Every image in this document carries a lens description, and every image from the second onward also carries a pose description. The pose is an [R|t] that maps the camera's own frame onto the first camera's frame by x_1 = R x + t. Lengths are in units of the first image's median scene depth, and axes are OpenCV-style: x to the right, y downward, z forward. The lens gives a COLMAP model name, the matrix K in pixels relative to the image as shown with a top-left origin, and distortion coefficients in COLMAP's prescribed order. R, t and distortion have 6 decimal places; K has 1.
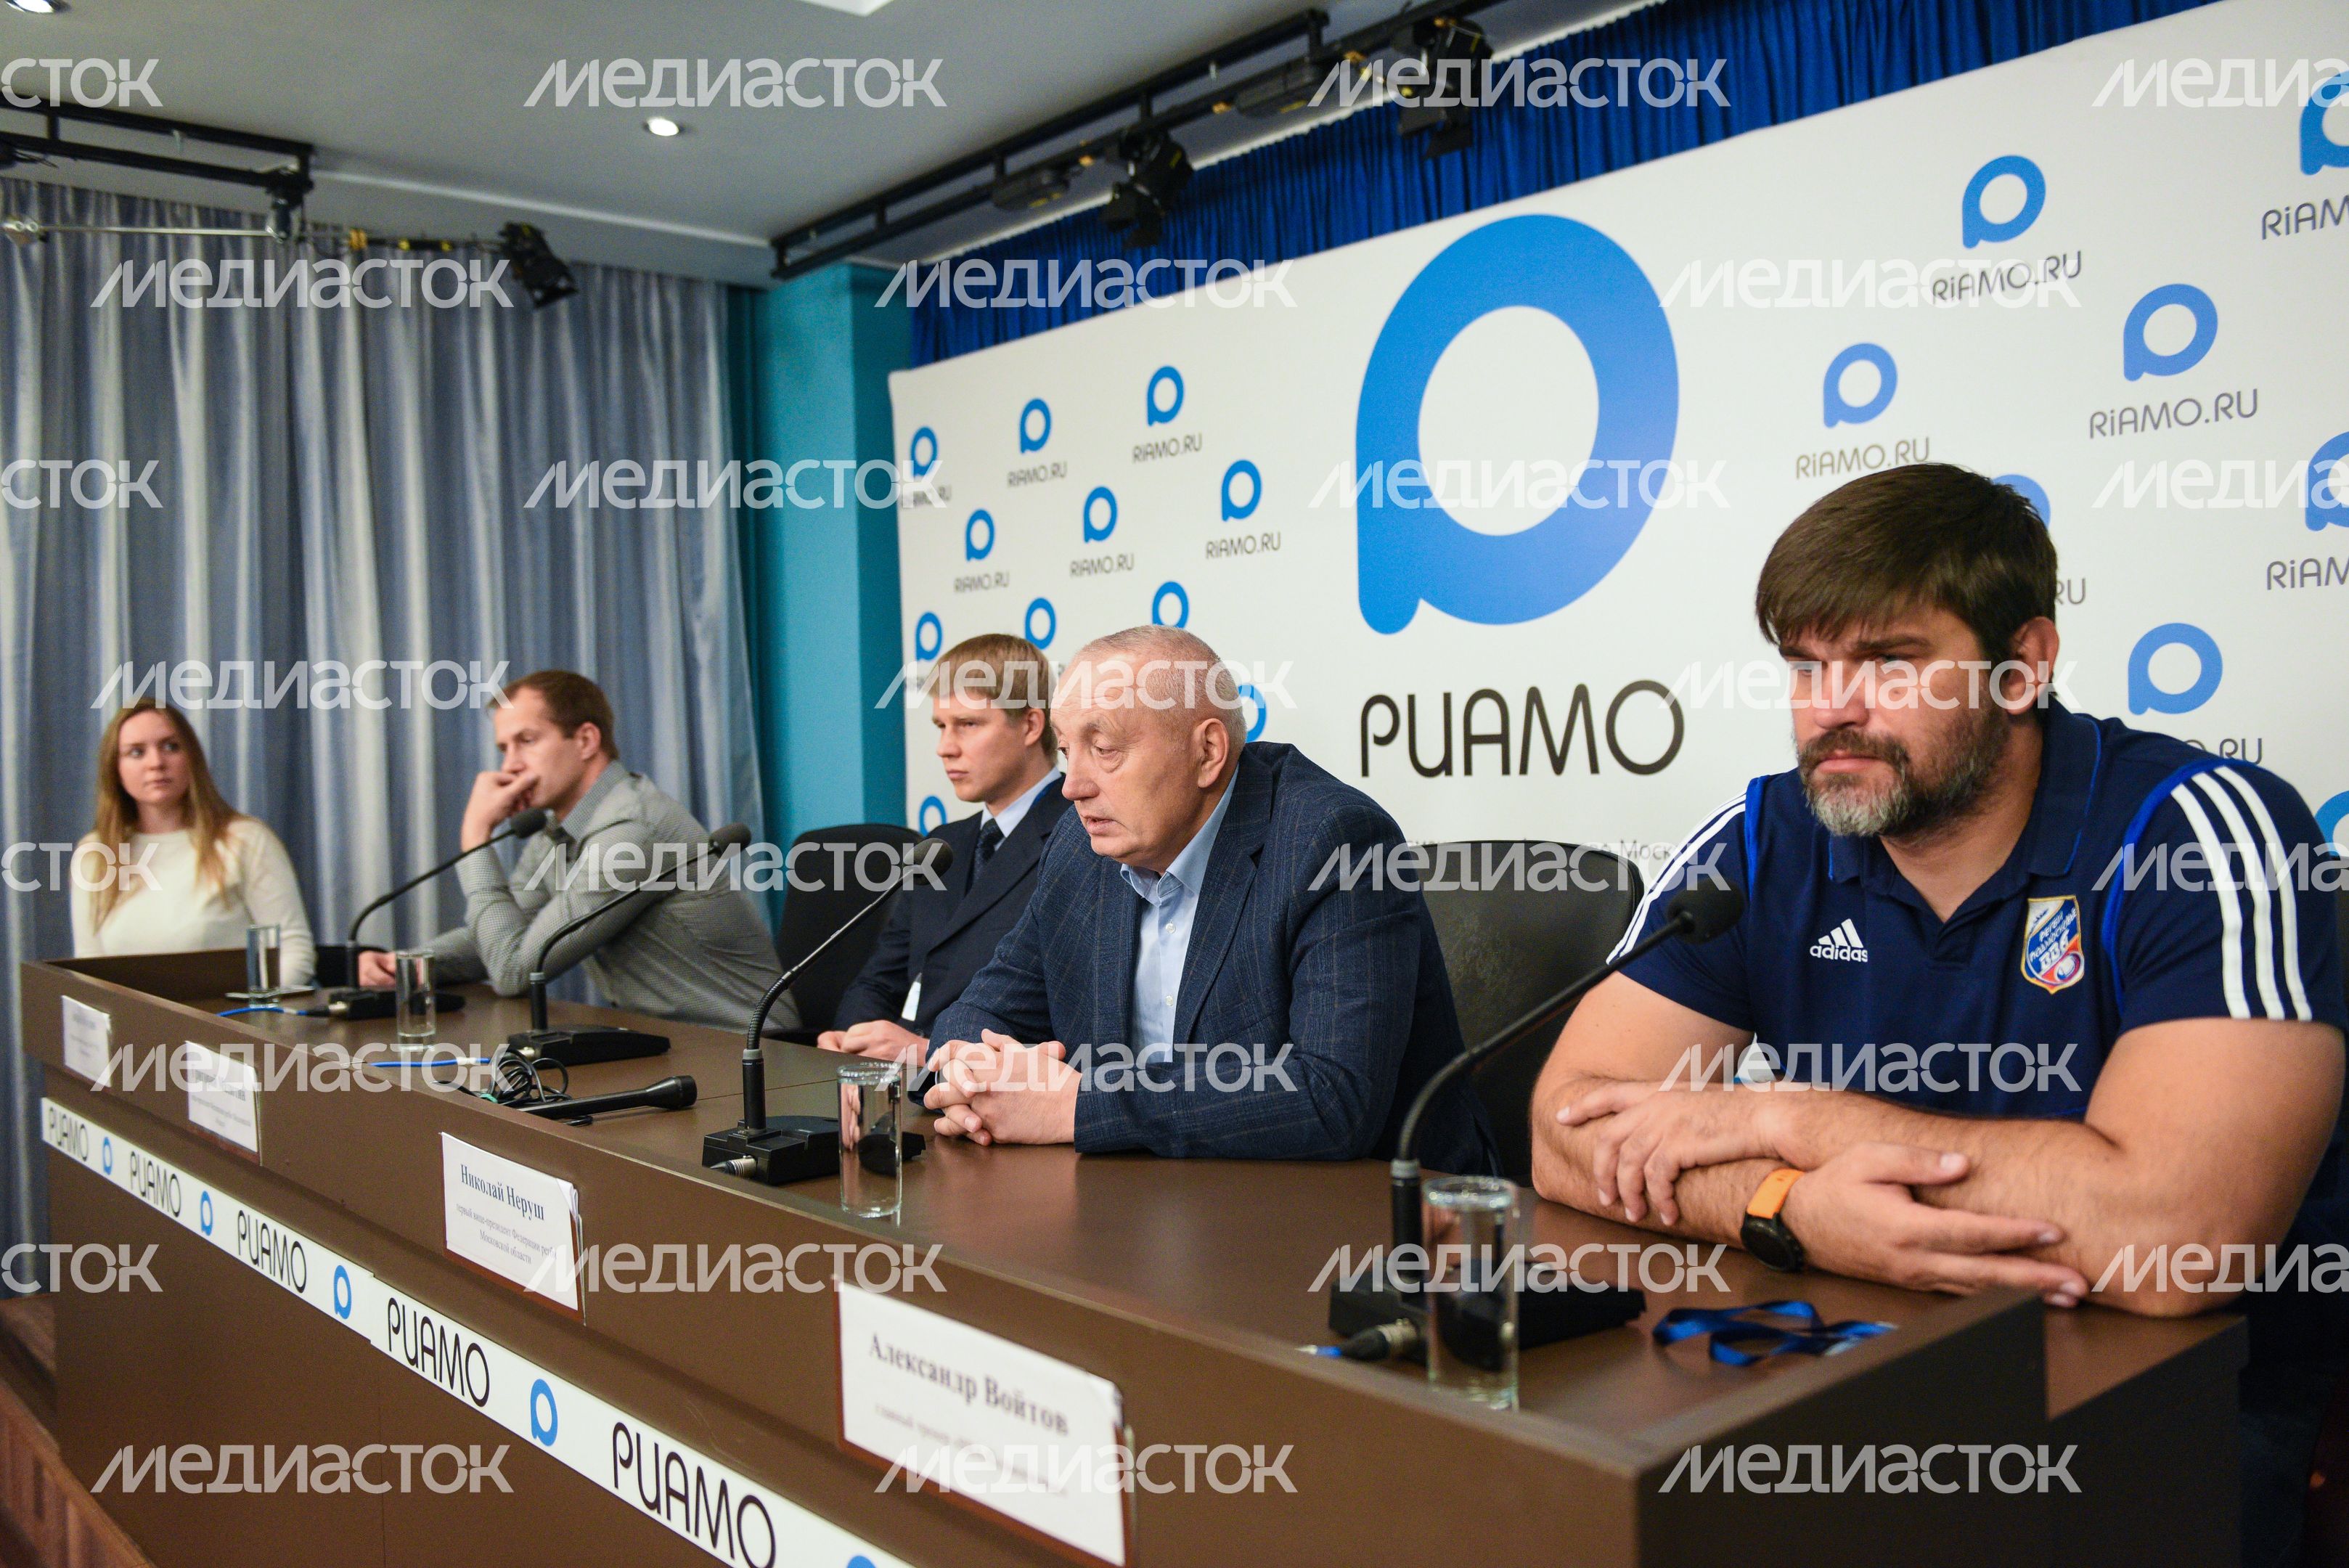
lens RADIAL K [[1817.8, 0, 1150.0], [0, 1817.8, 791.3], [0, 0, 1]] dist [-0.040301, -0.001191]
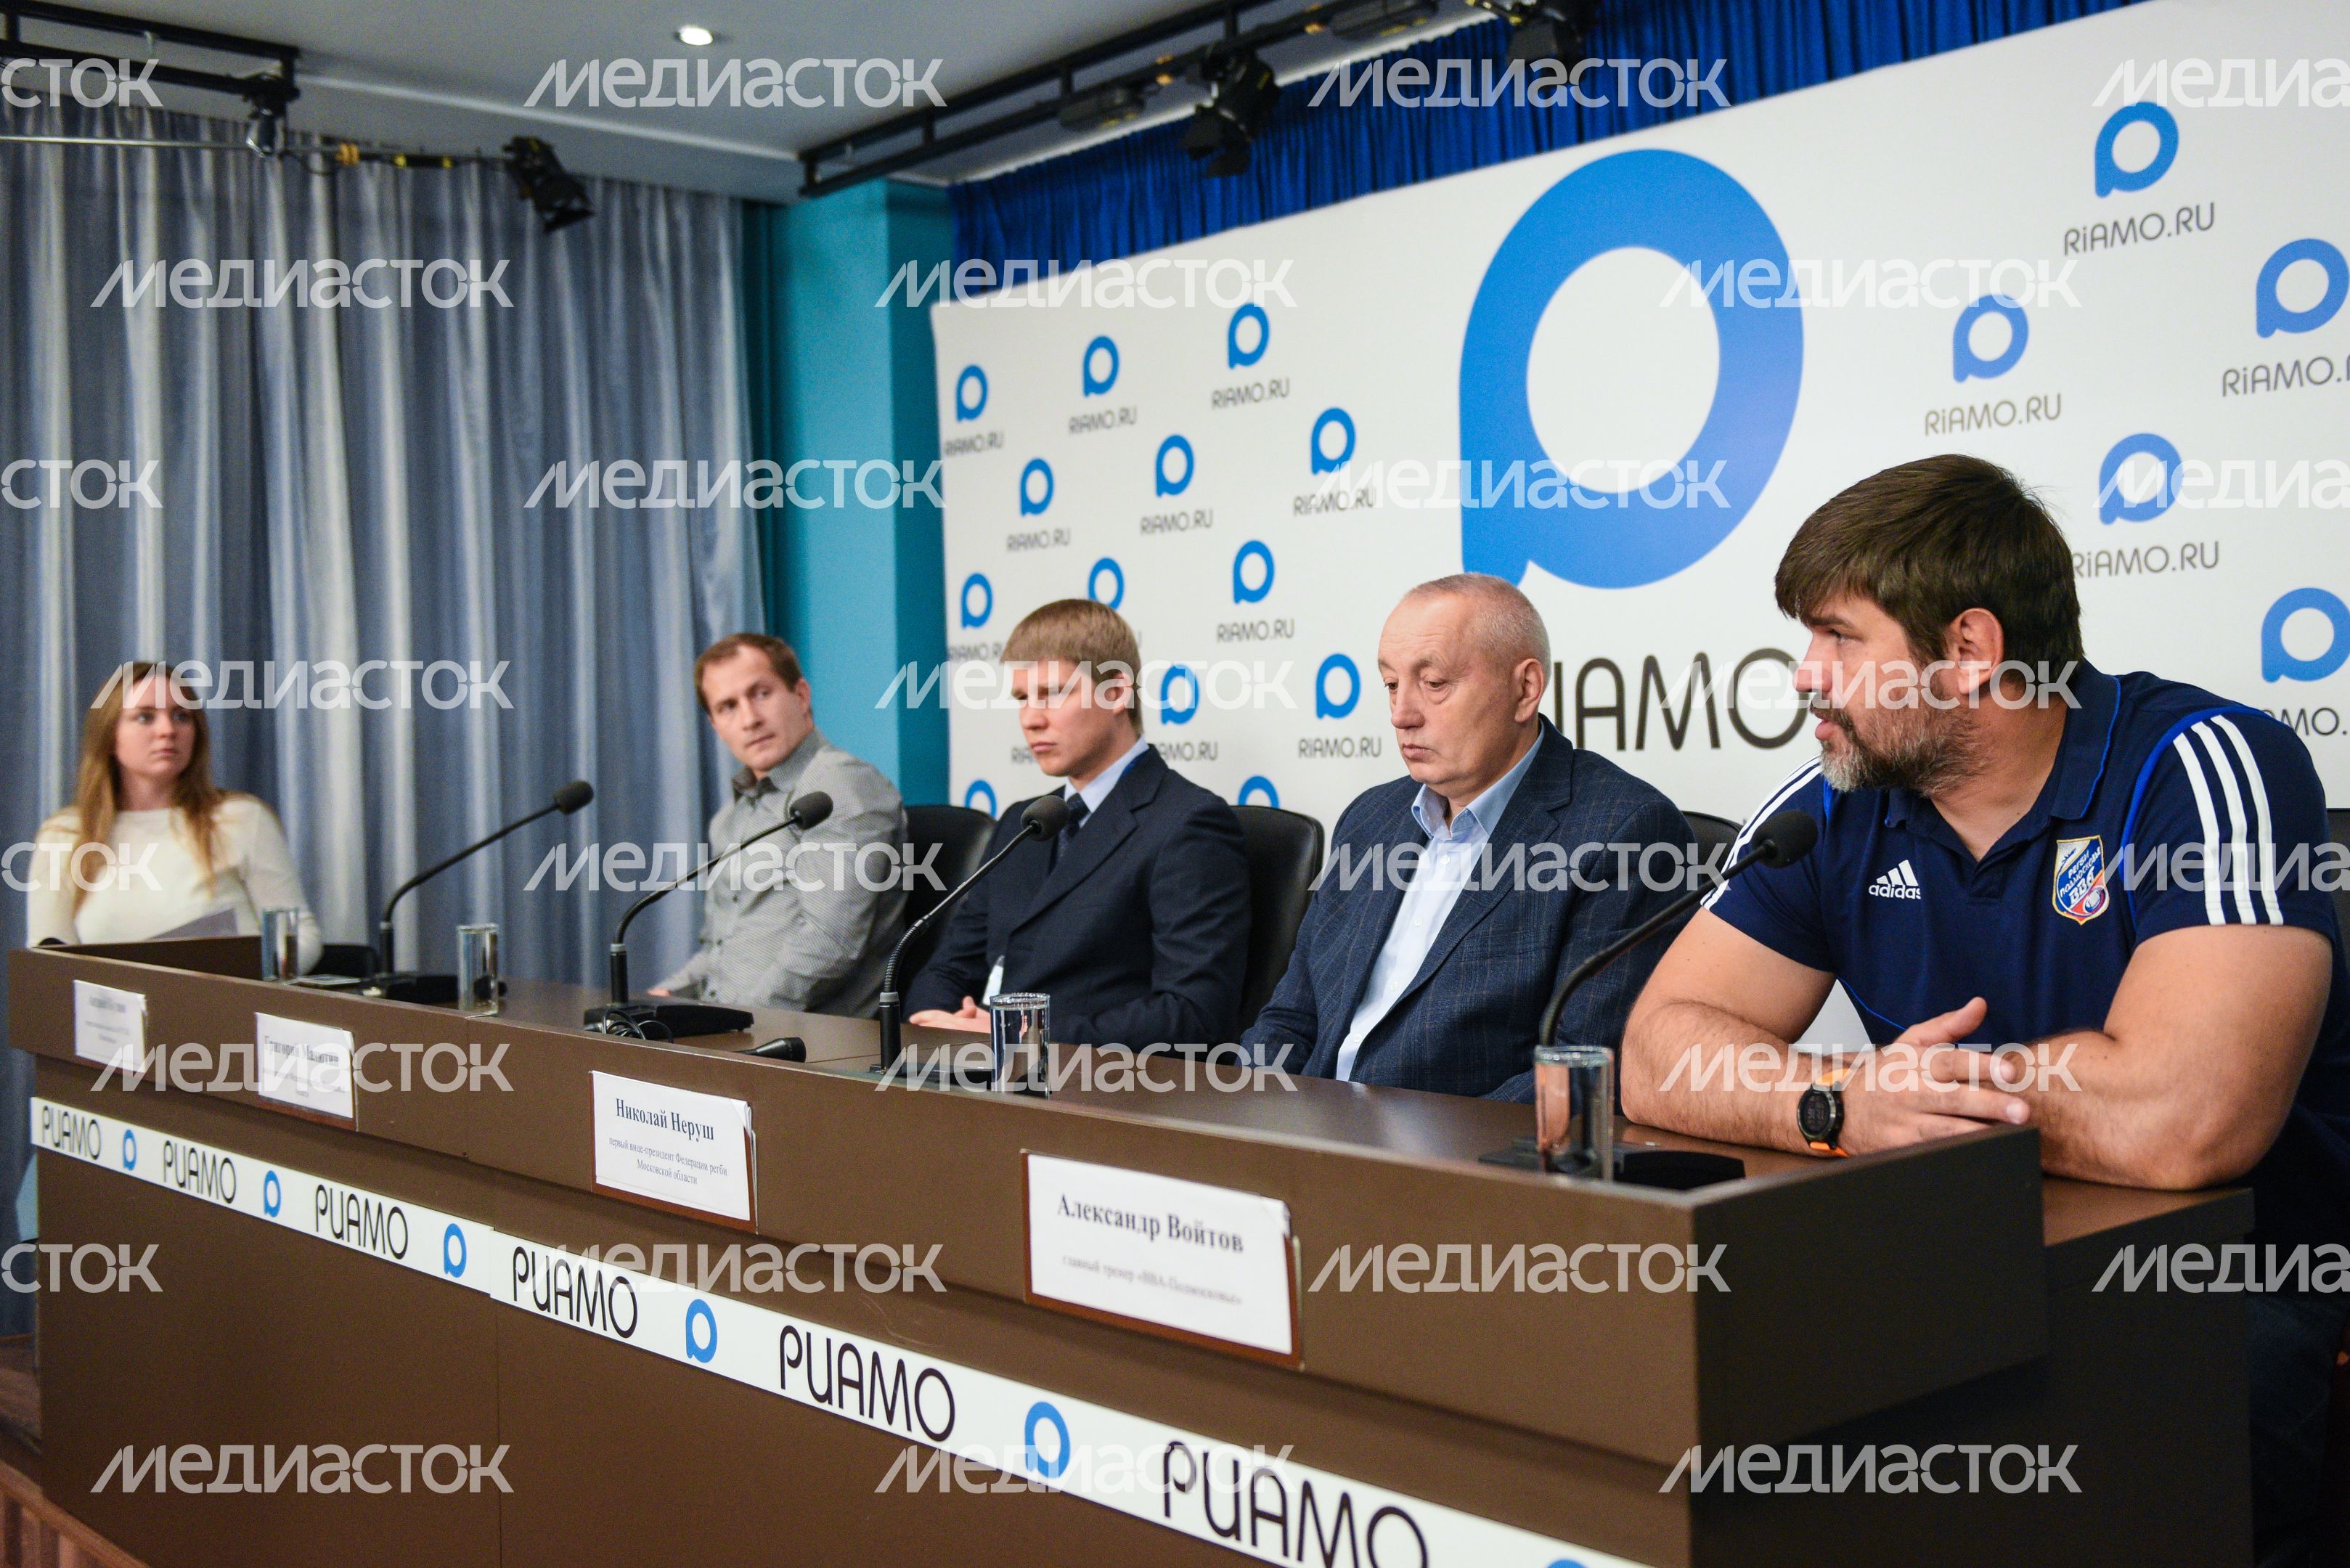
lens RADIAL K [[2328.8, 0, 1210.6], [0, 2328.8, 766.6], [0, 0, 1]] dist [-0.000740, 0.000000]
pose [[0.999917, 0.002227, 0.012729, -0.031818], [-0.002031, 0.999880, -0.015370, 0.019708], [-0.012761, 0.015342, 0.999801, -0.206824]]
